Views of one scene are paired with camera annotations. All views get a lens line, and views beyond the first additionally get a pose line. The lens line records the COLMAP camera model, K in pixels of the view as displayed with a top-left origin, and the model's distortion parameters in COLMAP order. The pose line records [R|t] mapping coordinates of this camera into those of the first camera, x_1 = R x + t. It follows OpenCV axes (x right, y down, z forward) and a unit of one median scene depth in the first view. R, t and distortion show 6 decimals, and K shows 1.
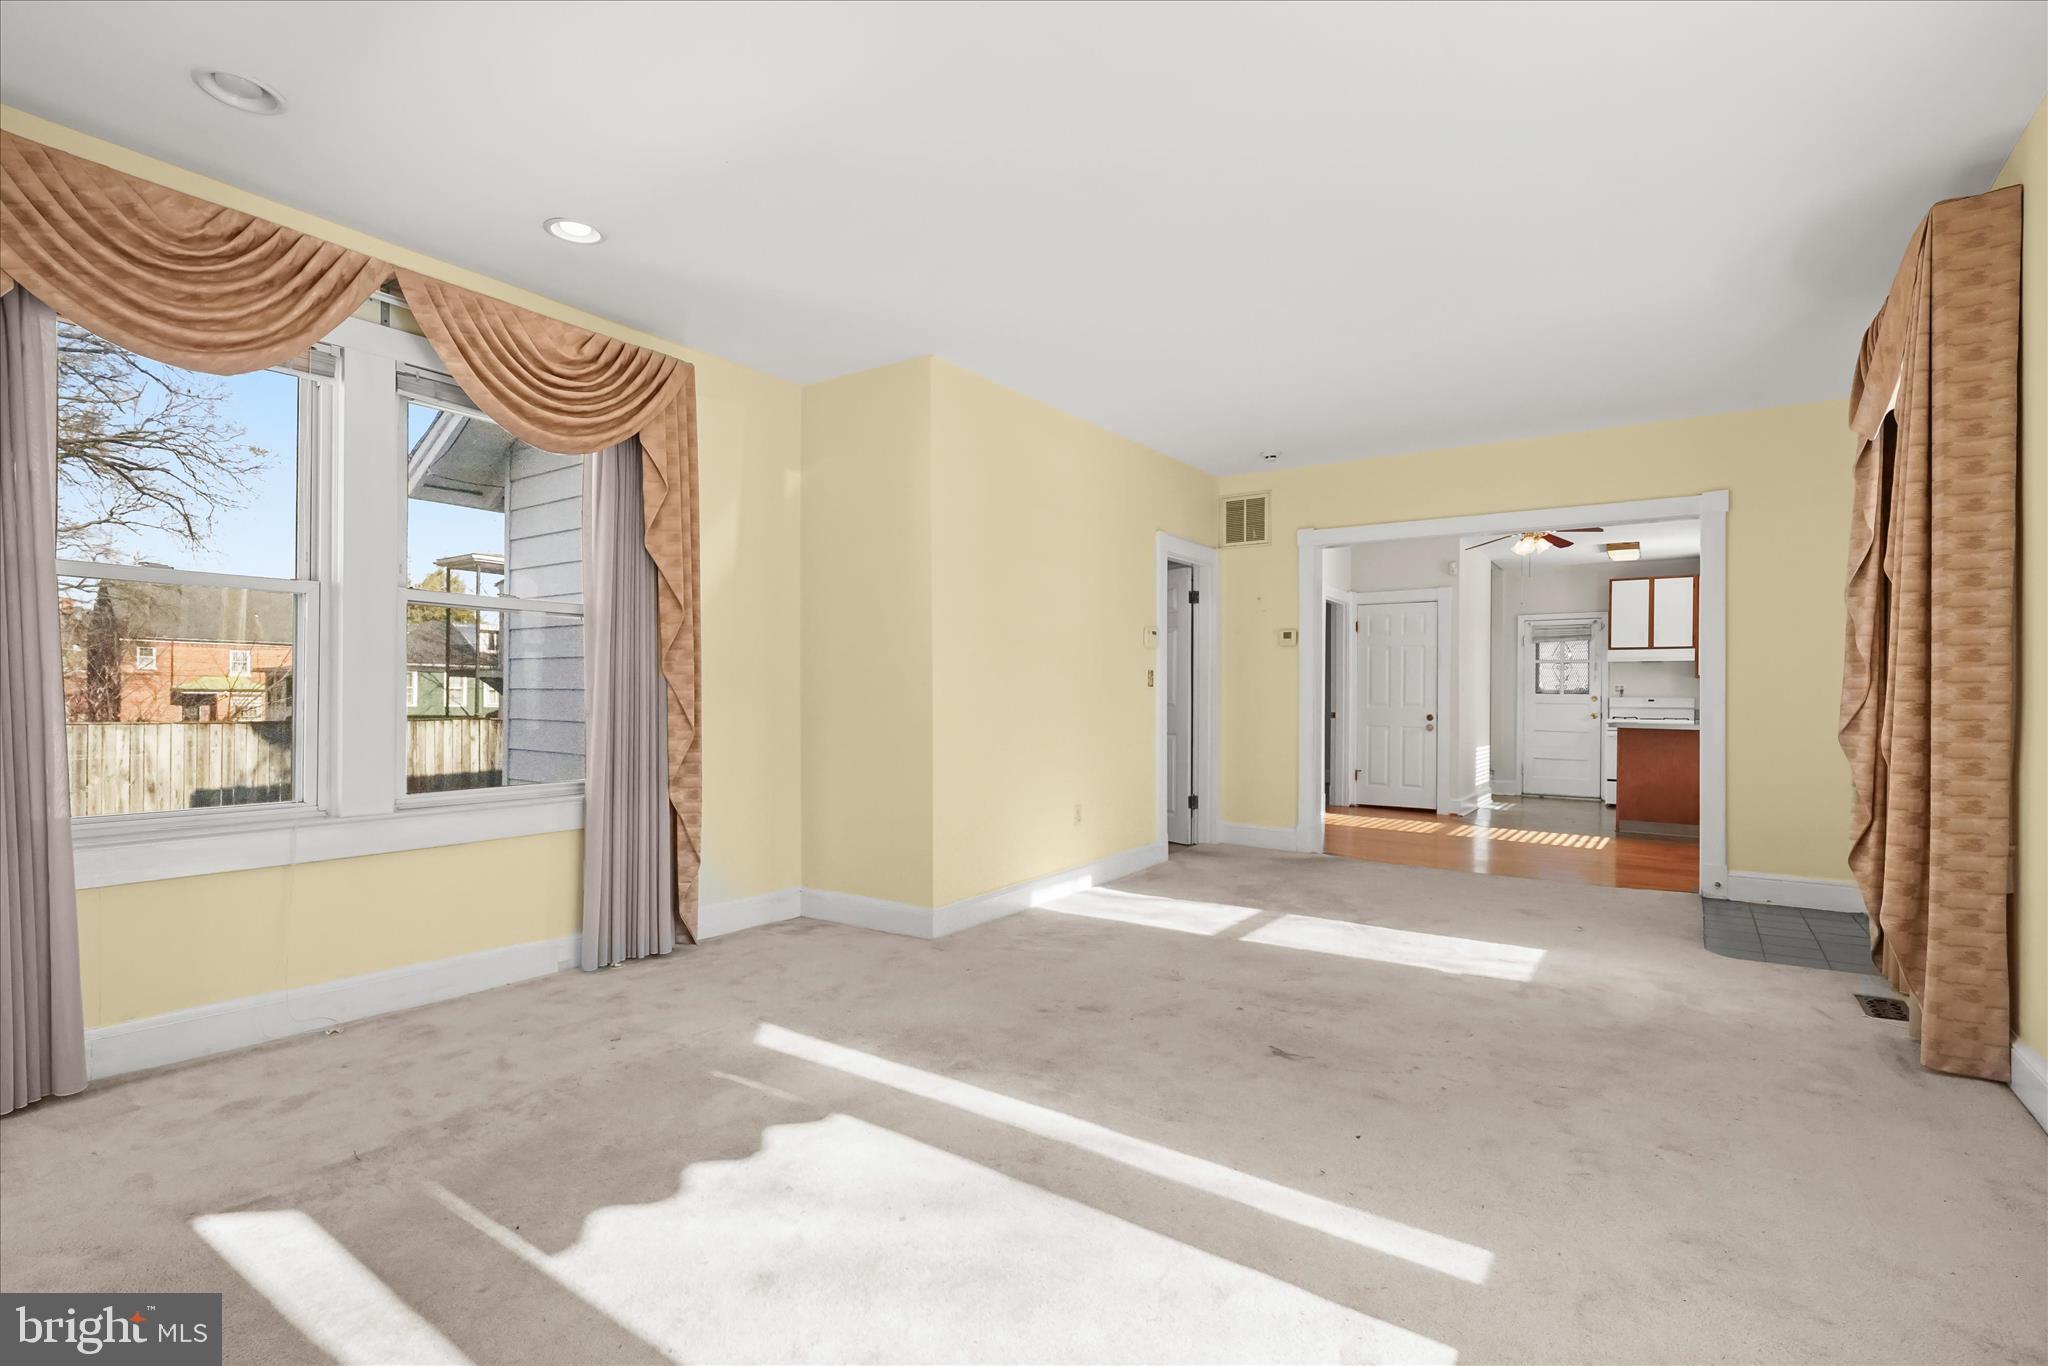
lens RADIAL K [[942.2, 0, 1027.6], [0, 942.2, 694.6], [0, 0, 1]] dist [0.003127, -0.000034]
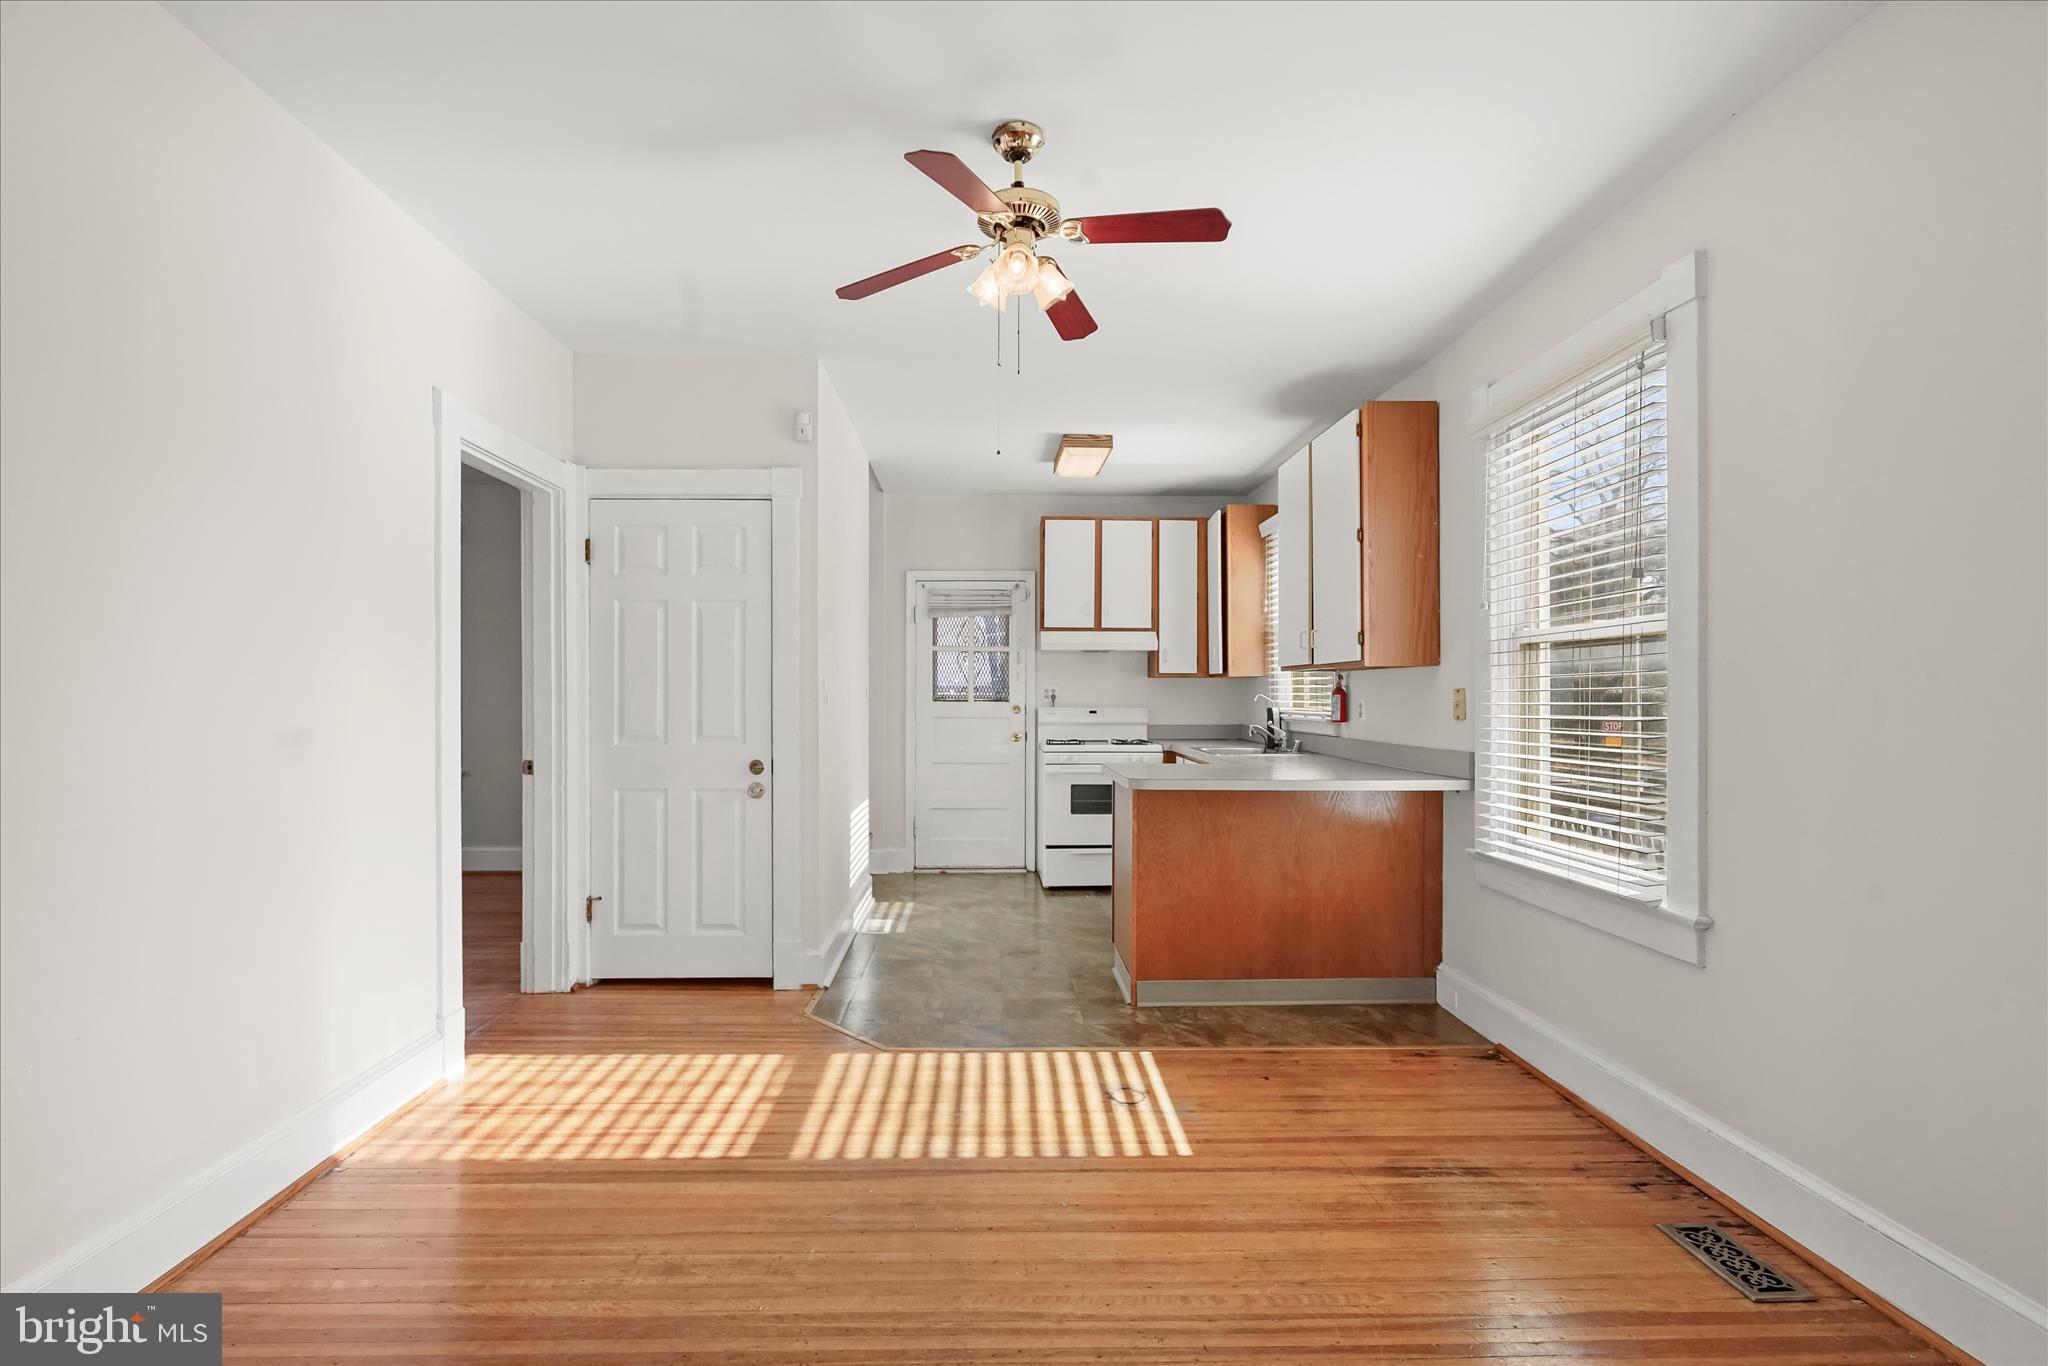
lens RADIAL K [[942.2, 0, 1020.9], [0, 942.2, 695.9], [0, 0, 1]] dist [0.003127, -0.000034]
pose [[0.796814, -0.008671, 0.604162, 0.238694], [0.004159, 0.999952, 0.008866, -0.010625], [-0.604210, -0.004552, 0.796812, 0.529584]]
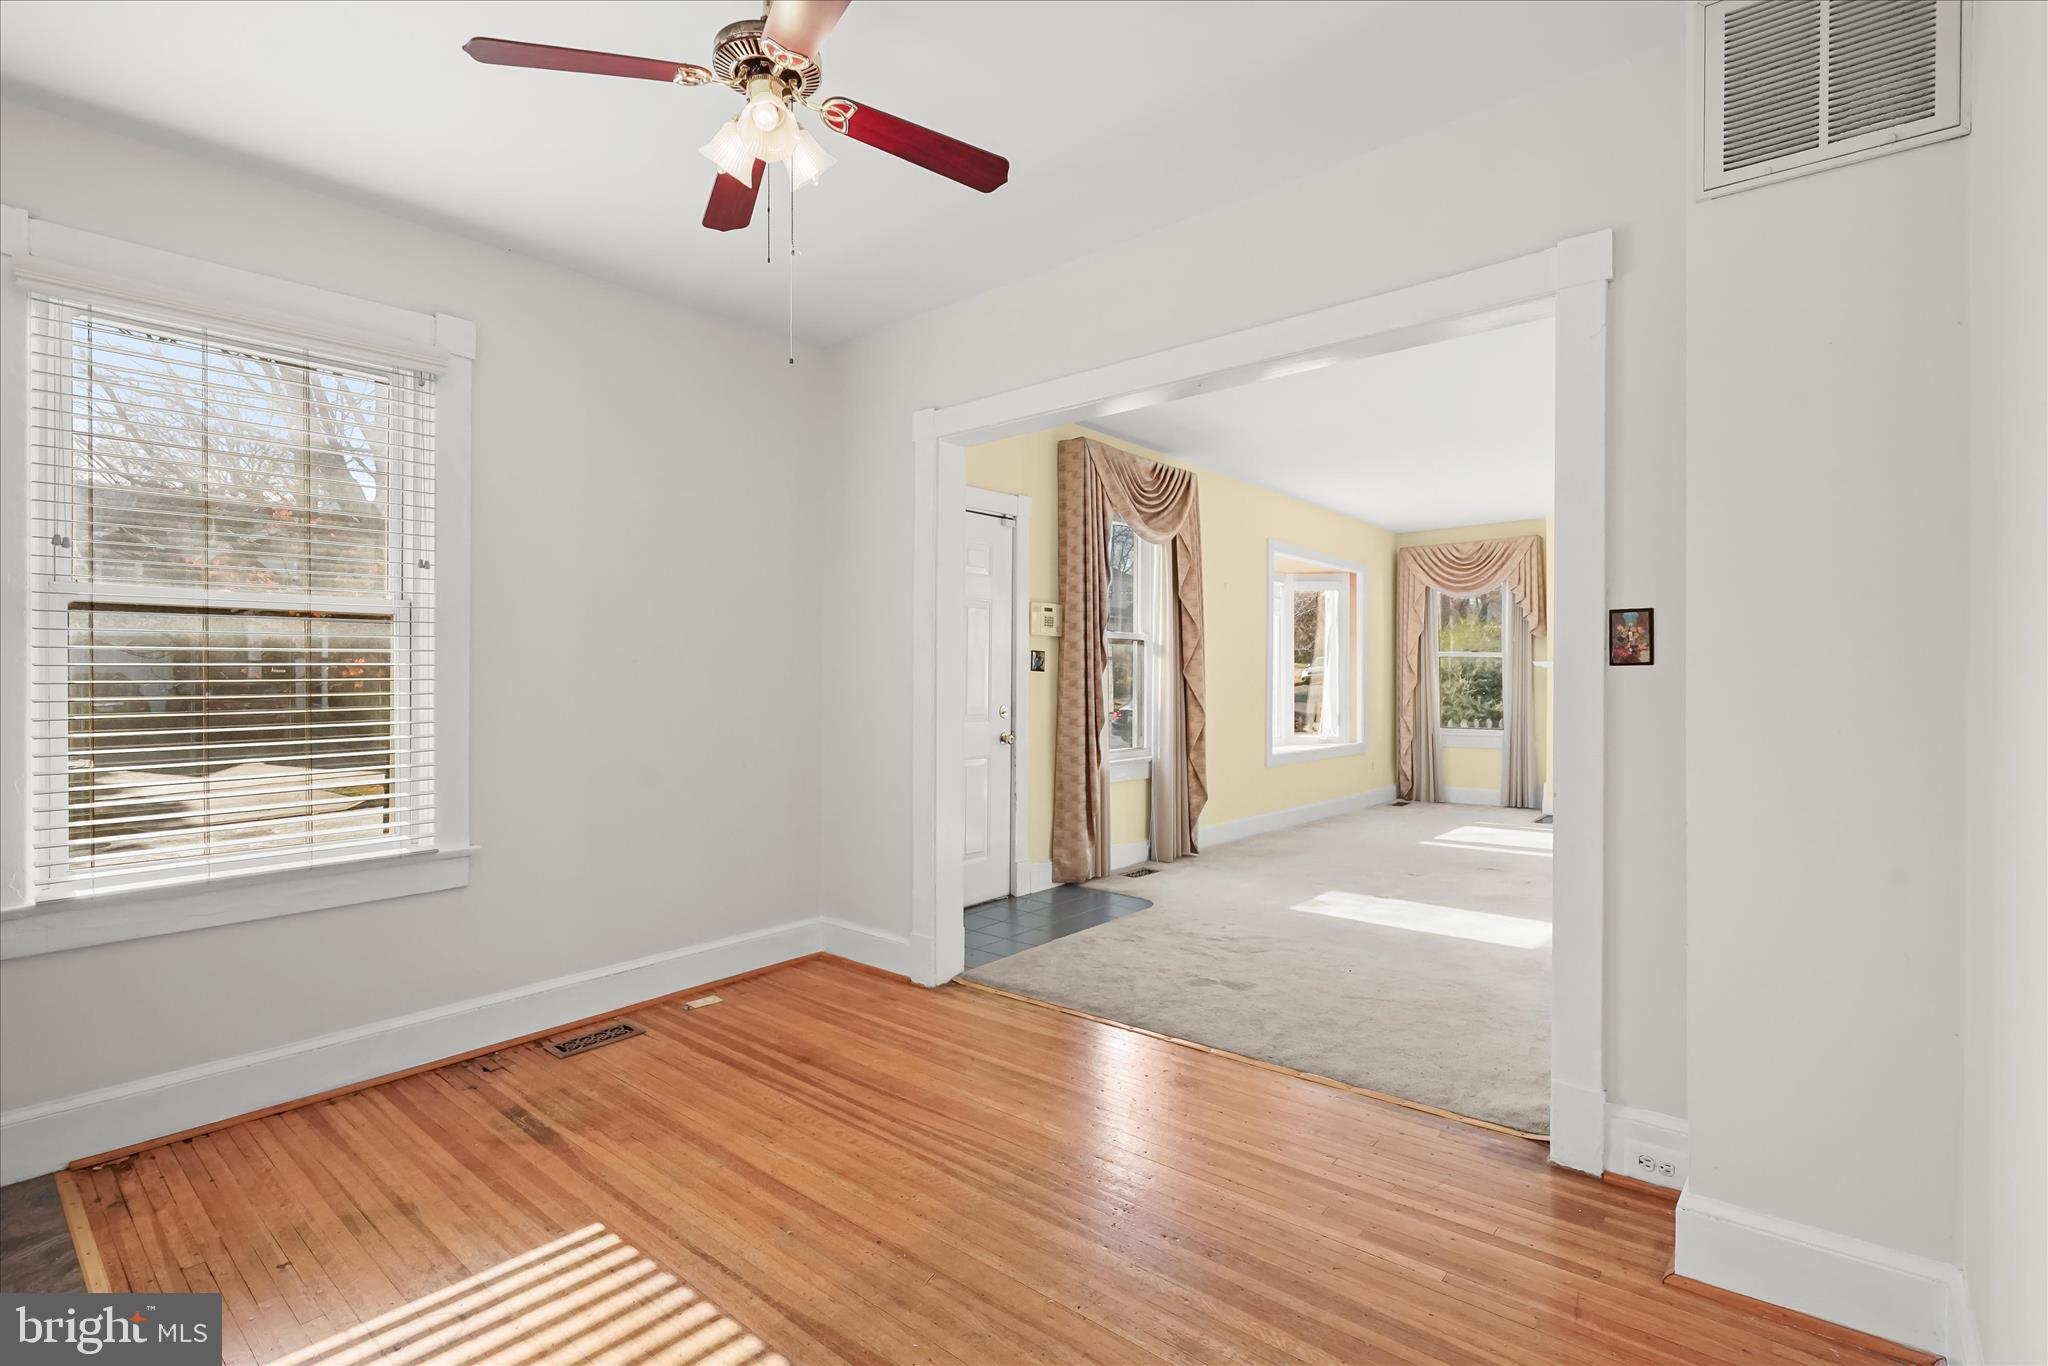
lens RADIAL K [[942.2, 0, 1029.6], [0, 942.2, 676.3], [0, 0, 1]] dist [0.003127, -0.000034]
pose [[-0.996071, -0.004628, 0.088435, 0.320669], [-0.005176, 0.999969, -0.005975, -0.005323], [-0.088405, -0.006409, -0.996064, 0.938480]]
